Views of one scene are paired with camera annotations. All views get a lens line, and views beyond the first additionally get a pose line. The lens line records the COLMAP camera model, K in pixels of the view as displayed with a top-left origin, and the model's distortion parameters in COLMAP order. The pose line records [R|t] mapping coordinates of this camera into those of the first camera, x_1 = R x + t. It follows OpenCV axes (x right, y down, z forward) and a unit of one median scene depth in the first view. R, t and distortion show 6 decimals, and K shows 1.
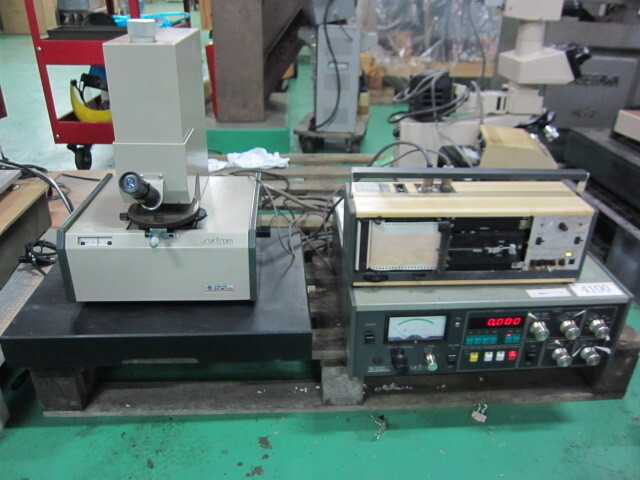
lens RADIAL K [[536.9, 0, 318.6], [0, 536.9, 241.7], [0, 0, 1]] dist [-0.054076, 0.018036]
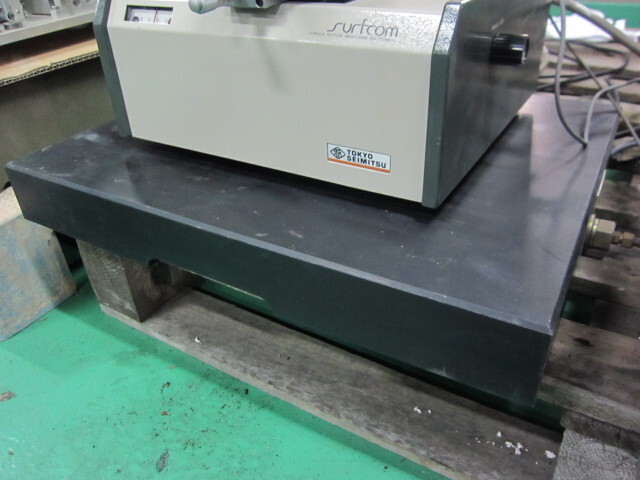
lens RADIAL K [[536.9, 0, 318.6], [0, 536.9, 241.7], [0, 0, 1]] dist [-0.054076, 0.018036]
pose [[0.814932, 0.263433, -0.516225, 0.011964], [-0.204324, 0.964126, 0.169448, 0.042165], [0.542345, -0.032611, 0.839523, 0.312789]]
